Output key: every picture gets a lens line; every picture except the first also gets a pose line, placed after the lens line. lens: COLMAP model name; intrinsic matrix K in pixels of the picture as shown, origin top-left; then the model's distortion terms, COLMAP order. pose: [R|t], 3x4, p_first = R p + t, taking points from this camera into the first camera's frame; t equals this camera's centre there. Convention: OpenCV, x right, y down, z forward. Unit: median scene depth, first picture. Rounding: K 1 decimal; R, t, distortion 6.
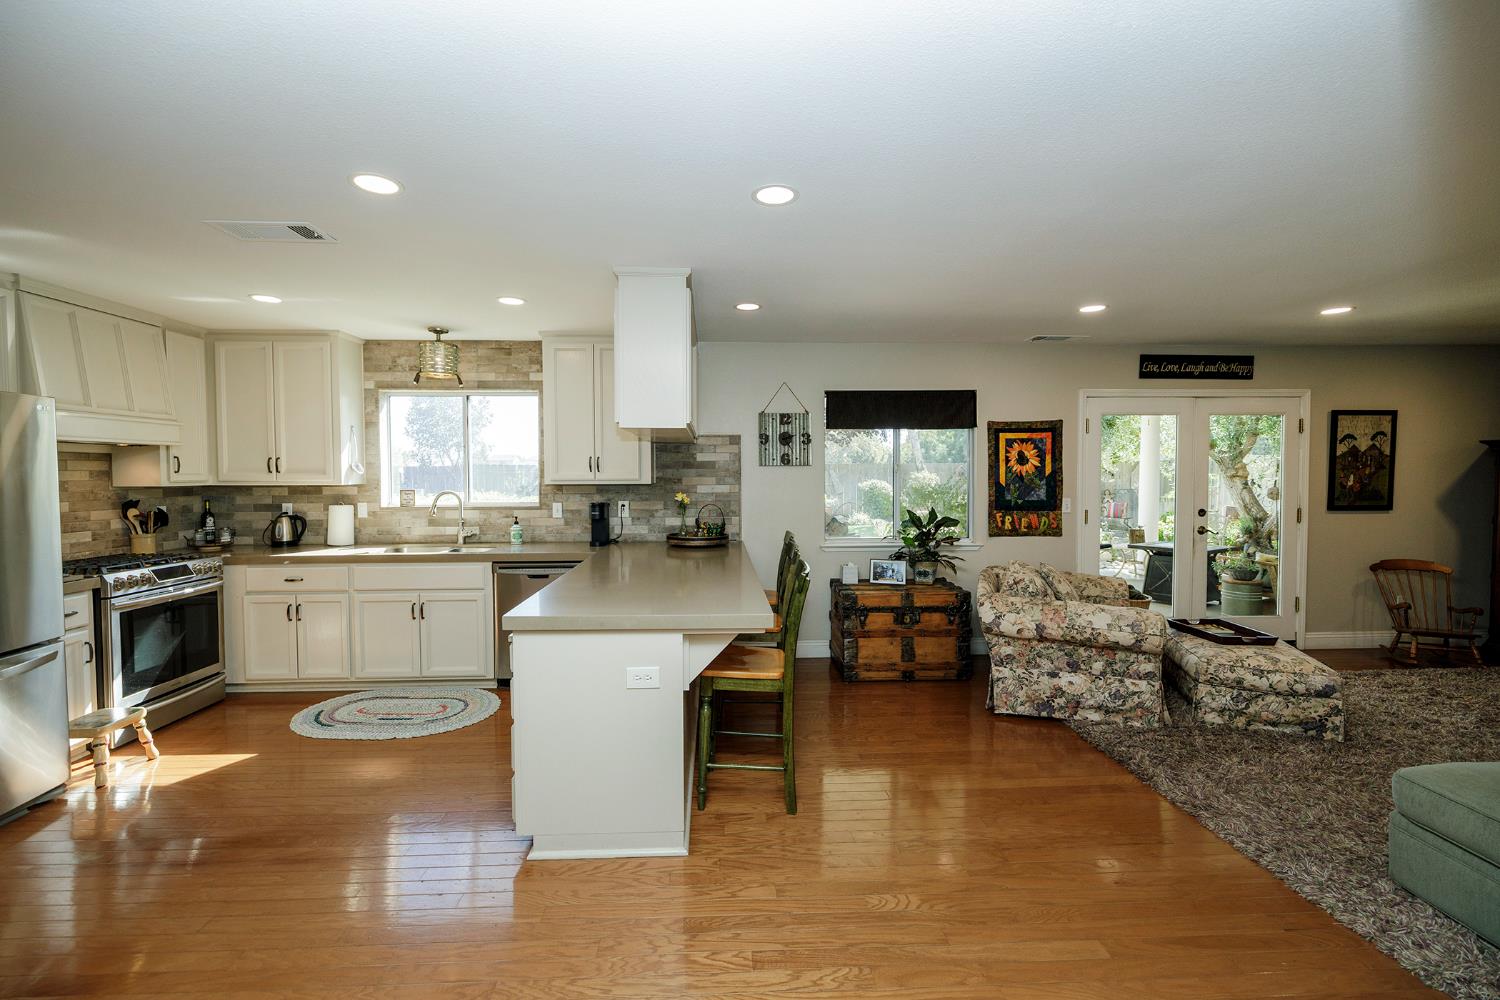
lens RADIAL K [[626.0, 0, 741.1], [0, 626.0, 495.0], [0, 0, 1]] dist [0.001424, -0.000527]
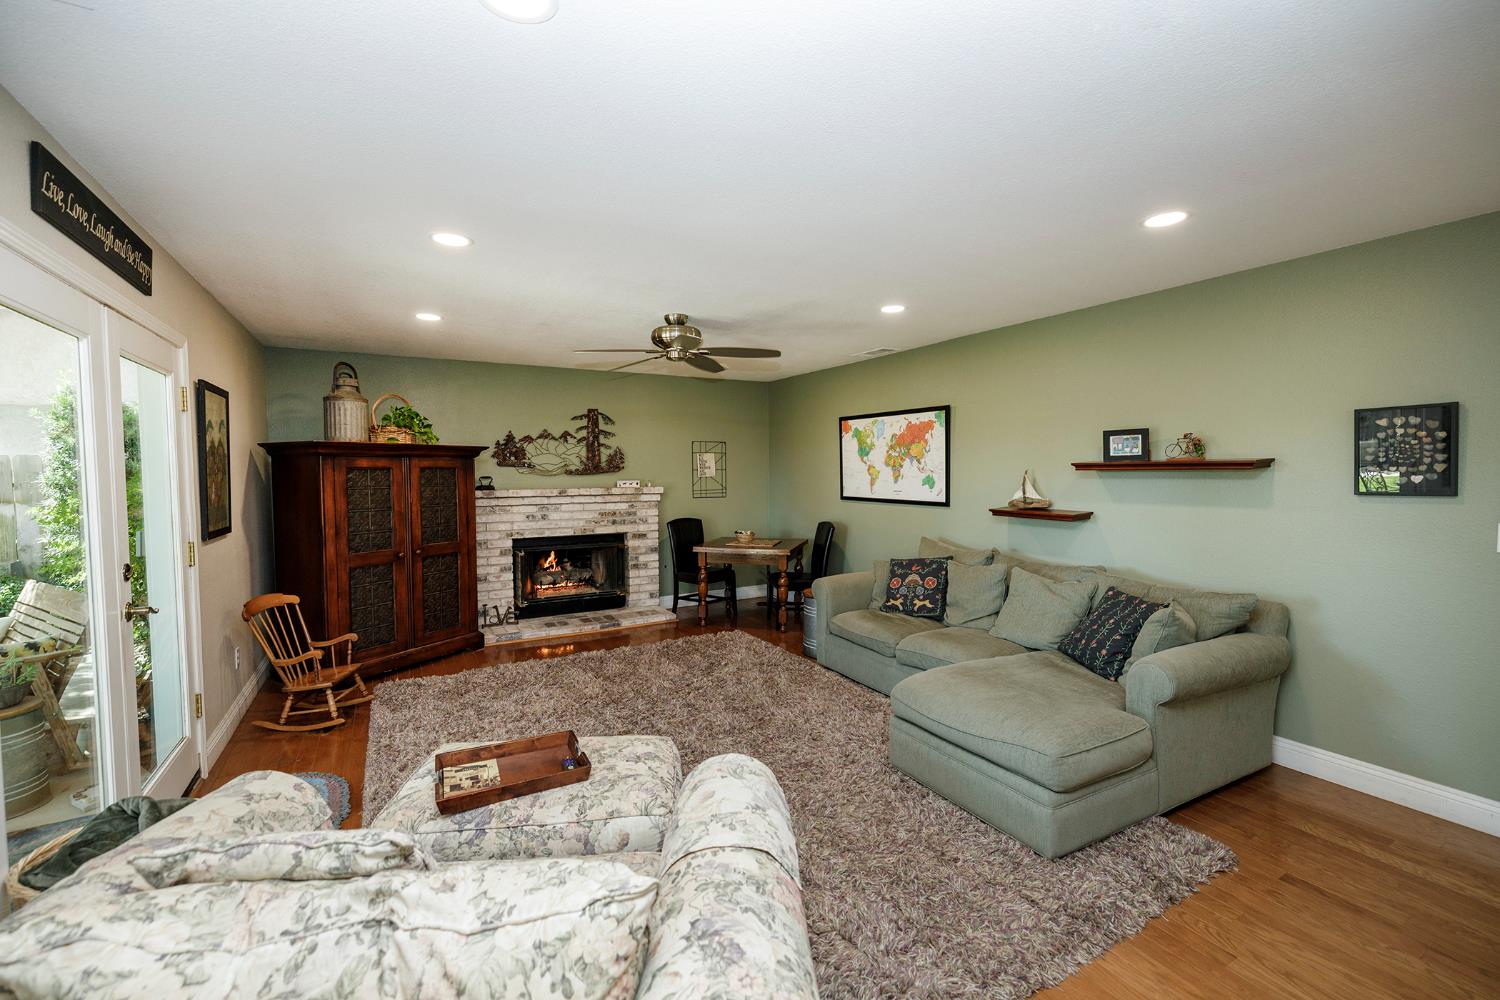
lens RADIAL K [[626.0, 0, 739.7], [0, 626.0, 497.5], [0, 0, 1]] dist [0.001424, -0.000527]
pose [[-0.445946, -0.032263, 0.894478, 0.162804], [0.040656, 0.997589, 0.056252, -0.035020], [-0.894136, 0.061451, -0.443559, 0.887610]]
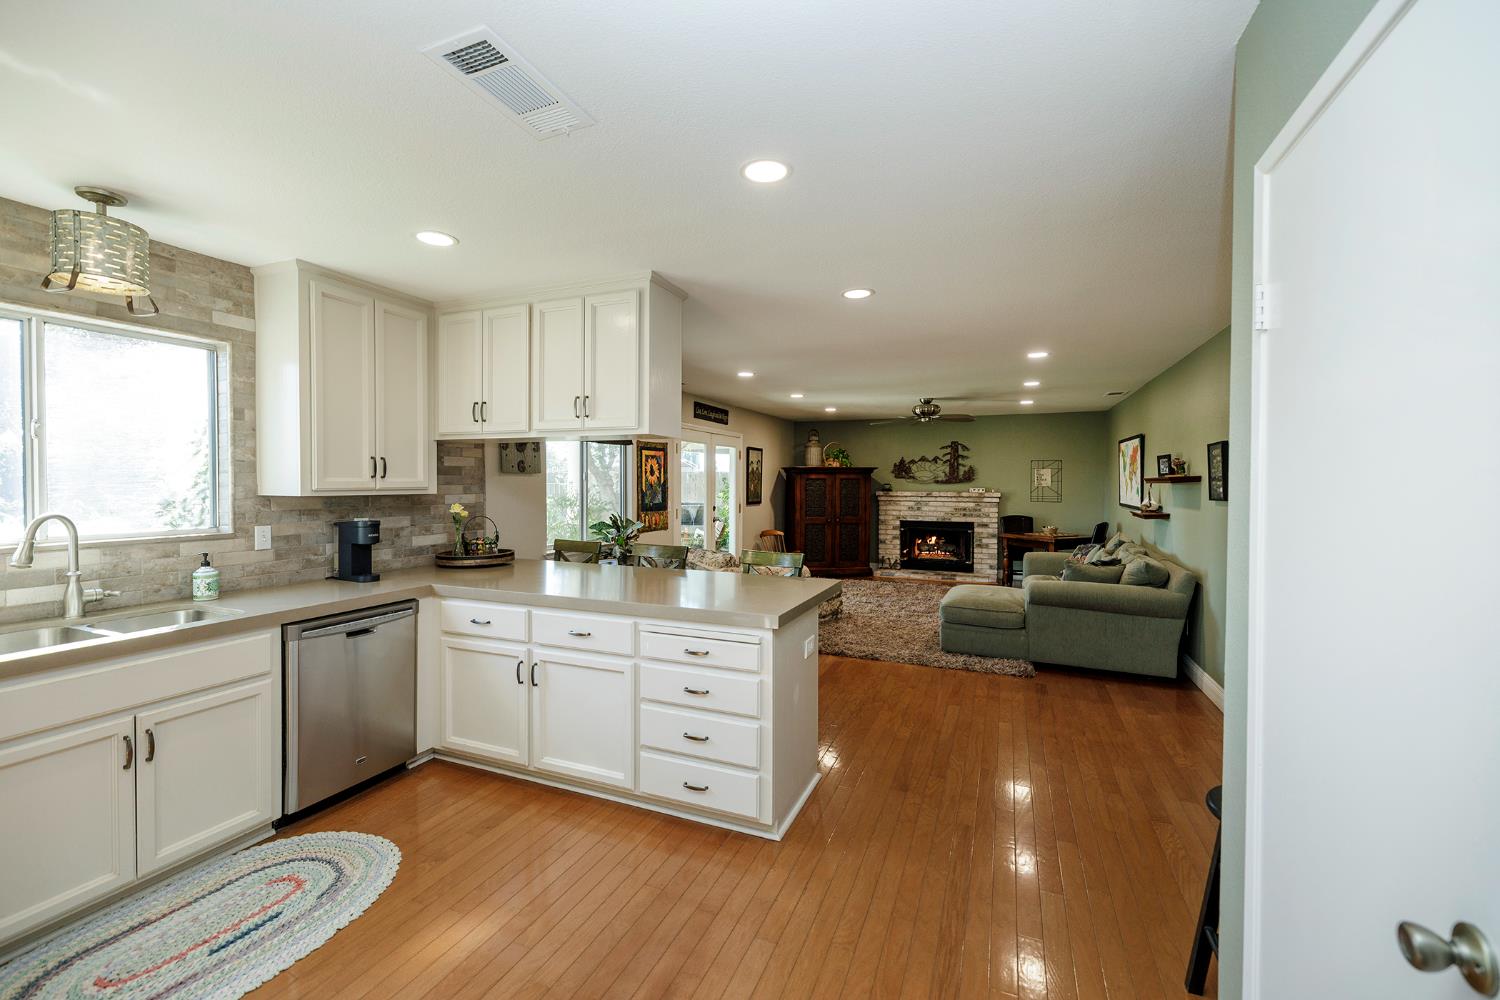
lens RADIAL K [[626.0, 0, 748.7], [0, 626.0, 494.2], [0, 0, 1]] dist [0.001424, -0.000527]
pose [[0.421140, -0.013112, 0.906901, -0.689604], [0.026637, 0.999643, 0.002083, -0.008083], [-0.906605, 0.023279, 0.421339, 0.299964]]
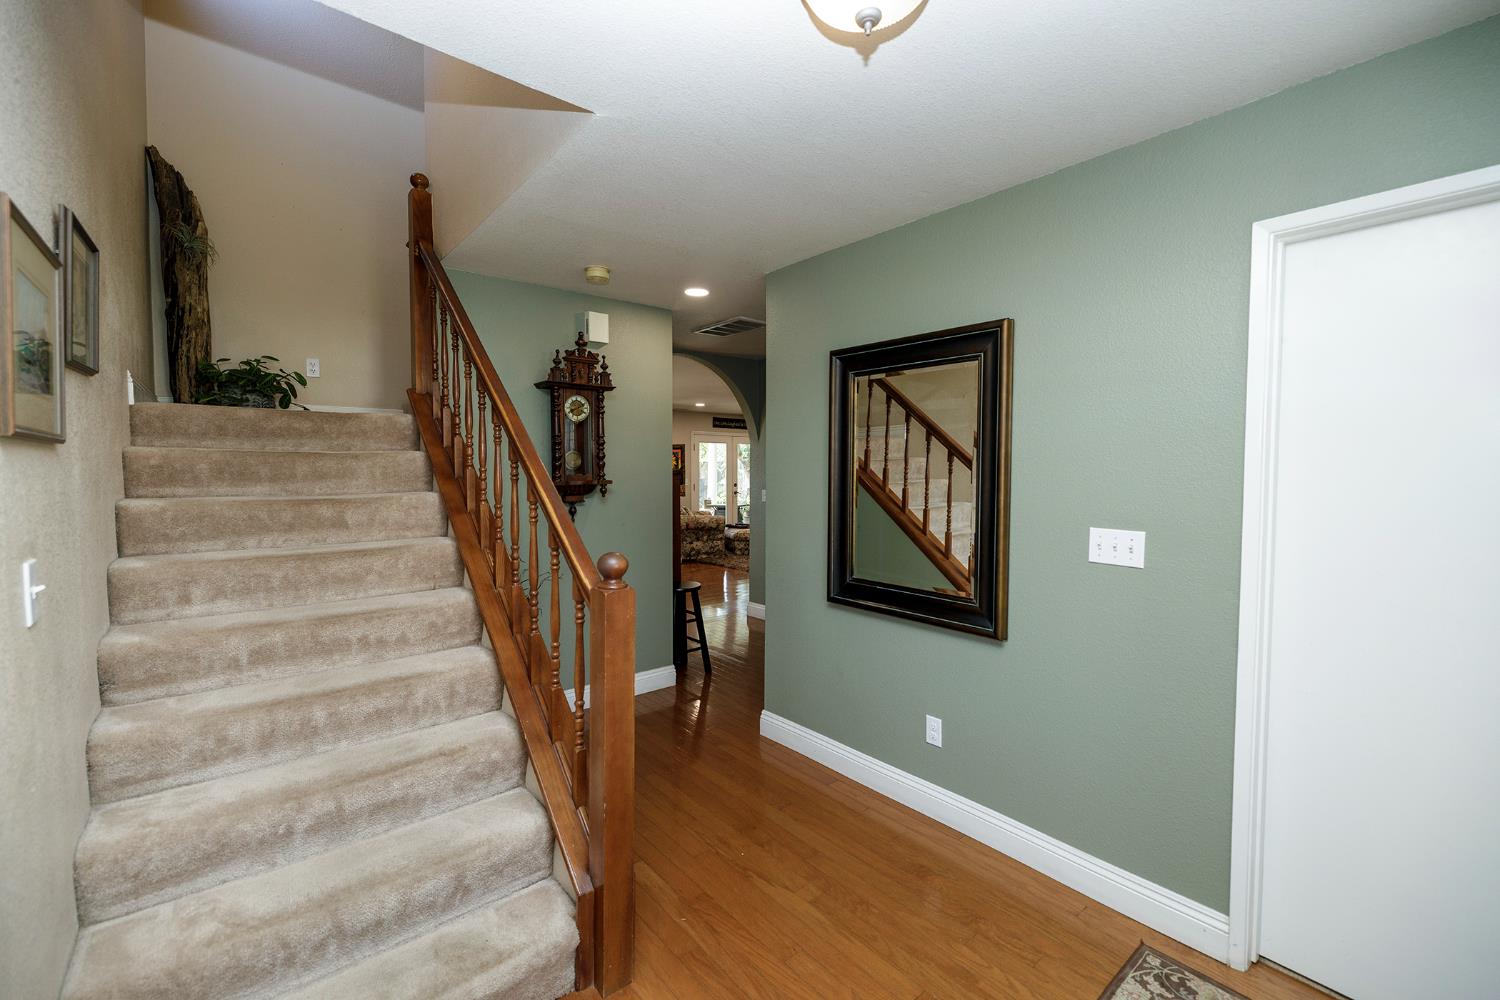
lens RADIAL K [[626.0, 0, 747.5], [0, 626.0, 496.6], [0, 0, 1]] dist [0.001424, -0.000527]
pose [[0.795909, -0.018605, 0.605130, -0.726916], [0.013008, 0.999822, 0.013631, 0.044089], [-0.605276, -0.002977, 0.796010, -1.002606]]
